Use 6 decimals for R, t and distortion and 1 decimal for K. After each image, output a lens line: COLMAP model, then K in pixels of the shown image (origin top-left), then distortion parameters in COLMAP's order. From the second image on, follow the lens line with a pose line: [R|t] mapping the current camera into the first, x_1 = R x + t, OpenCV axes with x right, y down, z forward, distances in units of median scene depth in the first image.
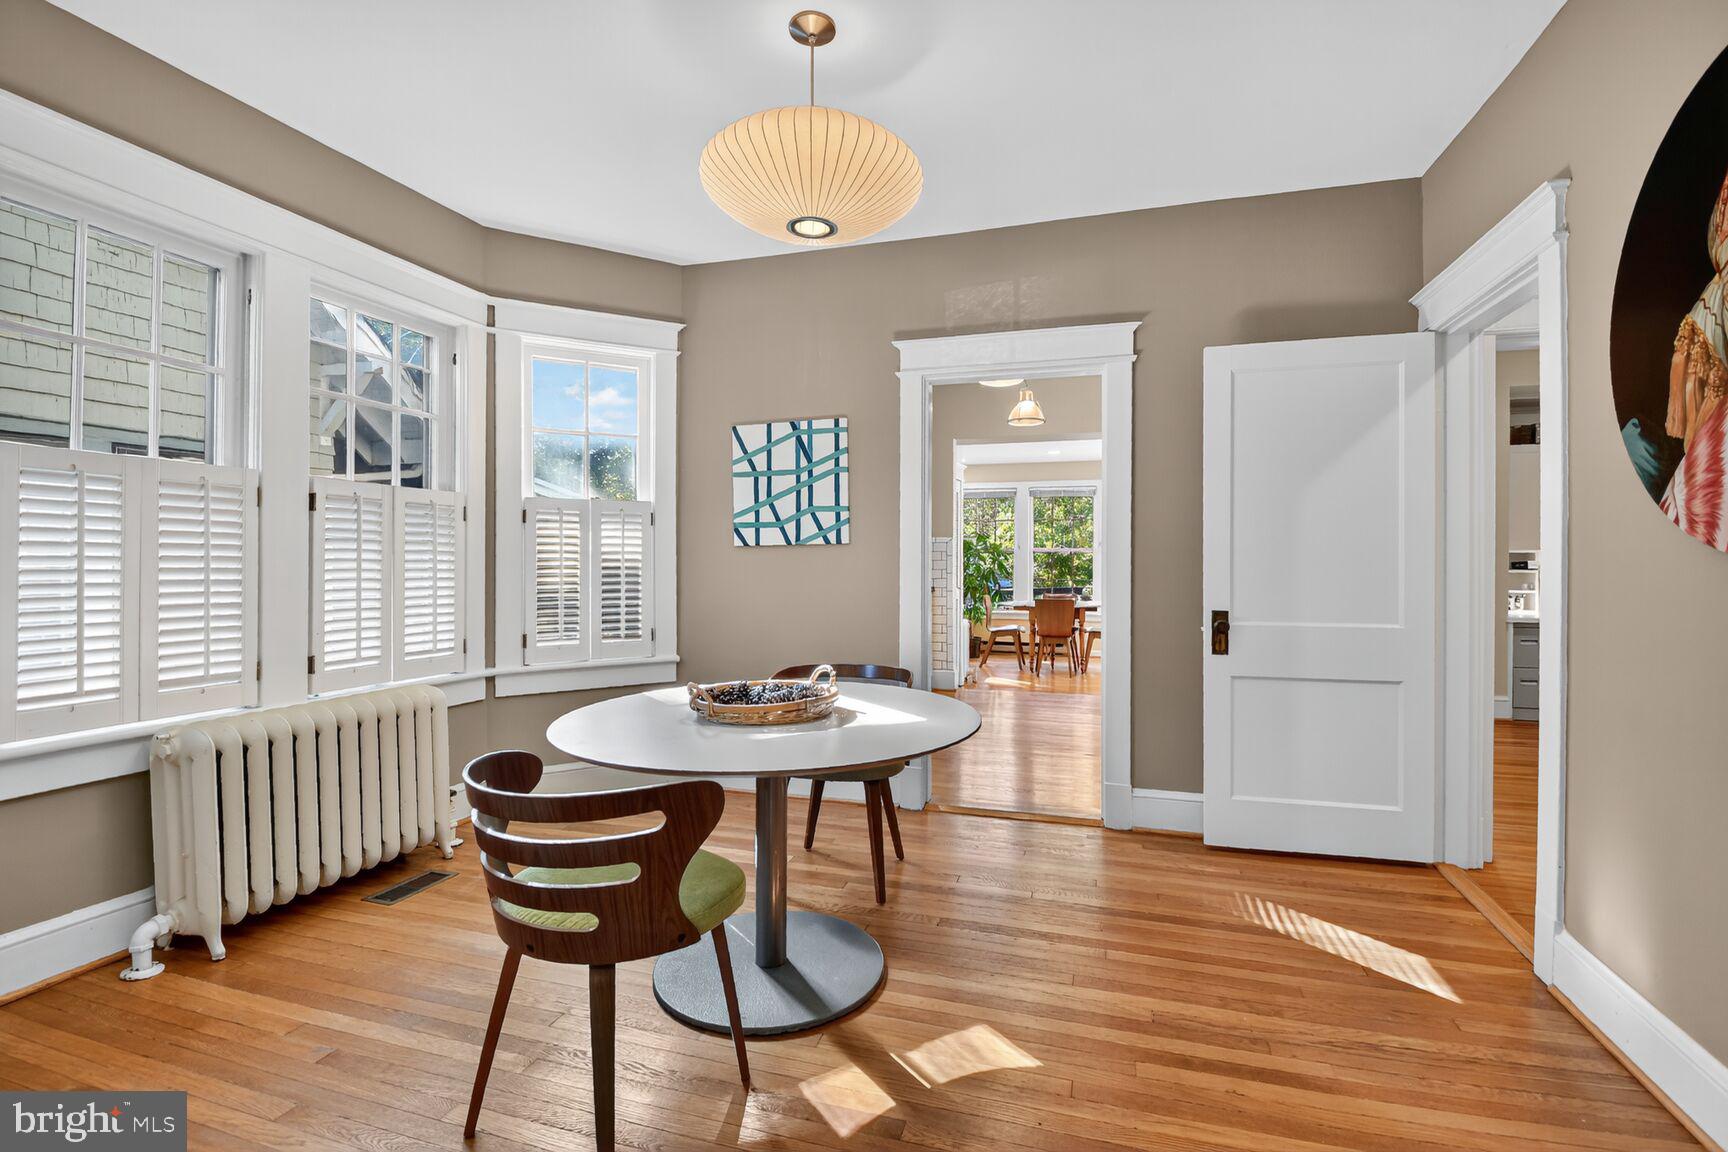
lens RADIAL K [[788.8, 0, 867.4], [0, 788.8, 562.0], [0, 0, 1]] dist [0.023399, -0.024063]
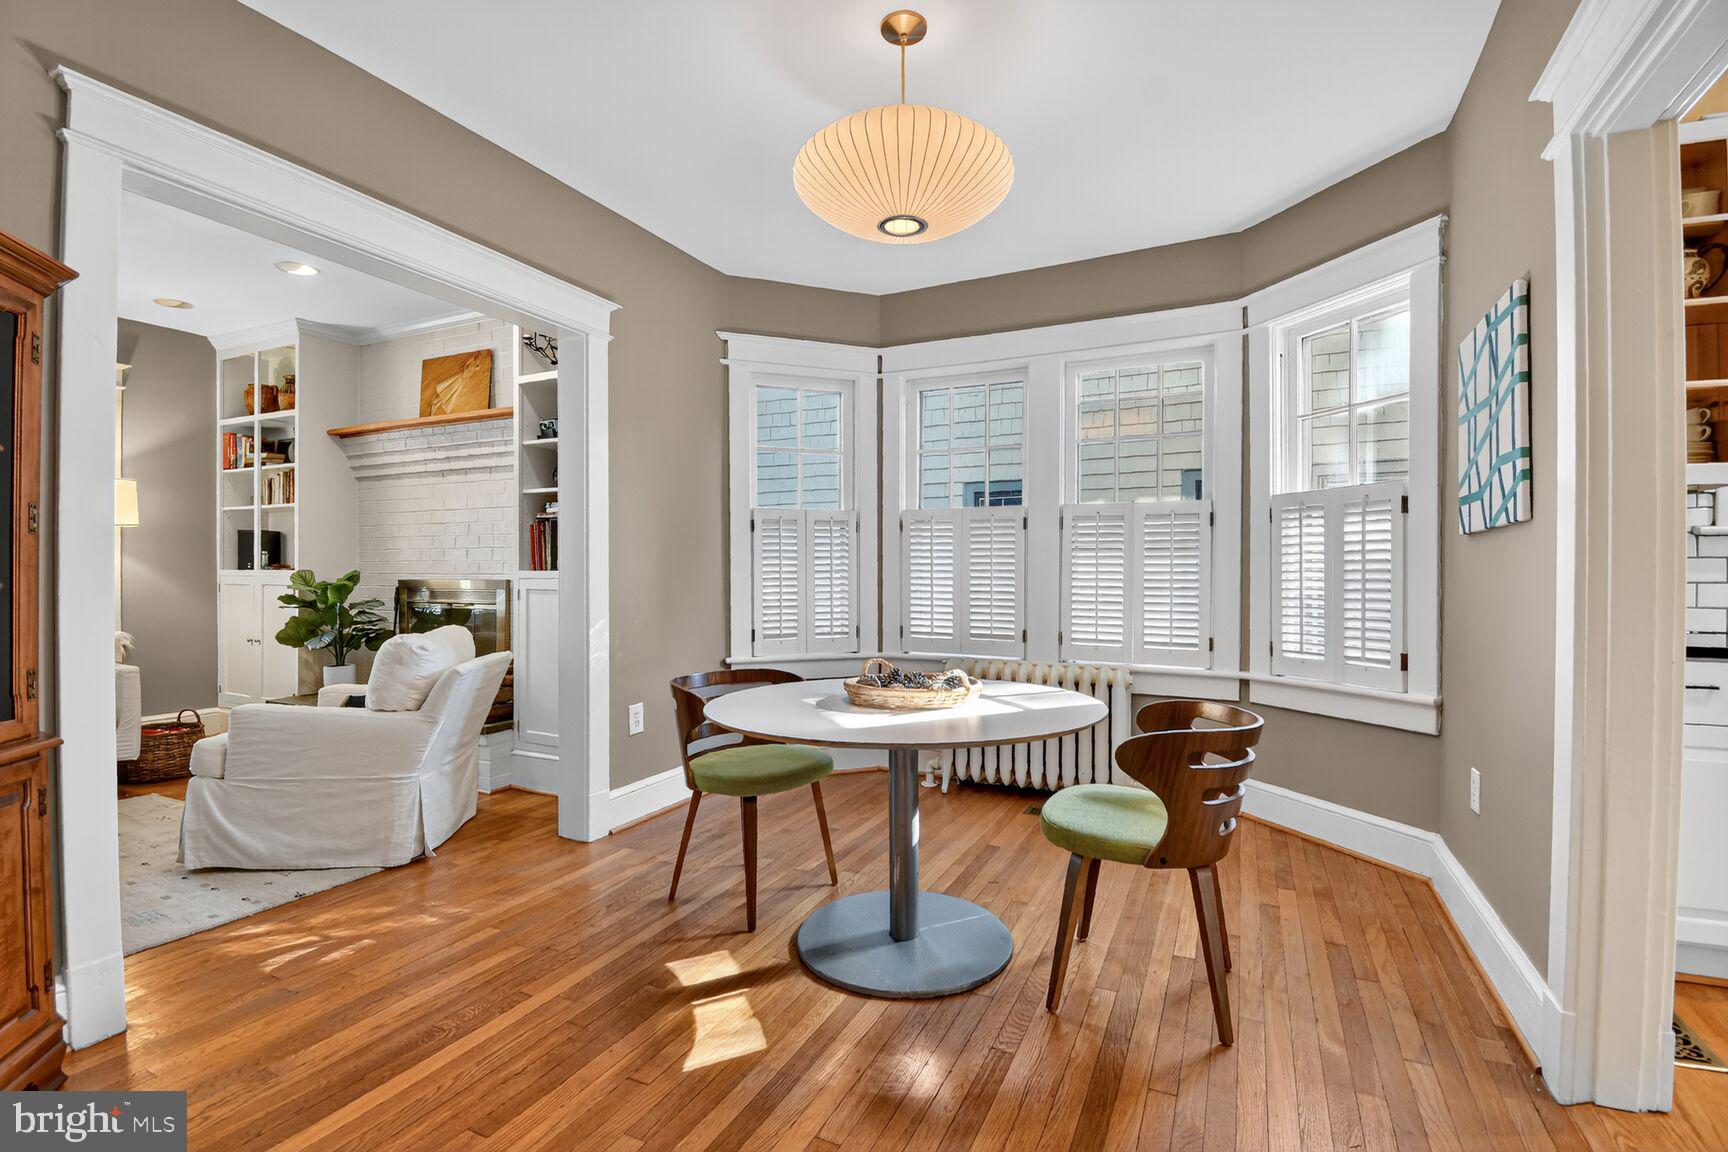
lens RADIAL K [[764.4, 0, 864.0], [0, 764.4, 576.0], [0, 0, 1]] dist [-0.000922, -0.000136]
pose [[-0.154967, 0.002022, -0.987918, 0.699172], [0.000325, 0.999998, 0.001996, 0.014987], [0.987920, -0.000012, -0.154968, 0.860163]]
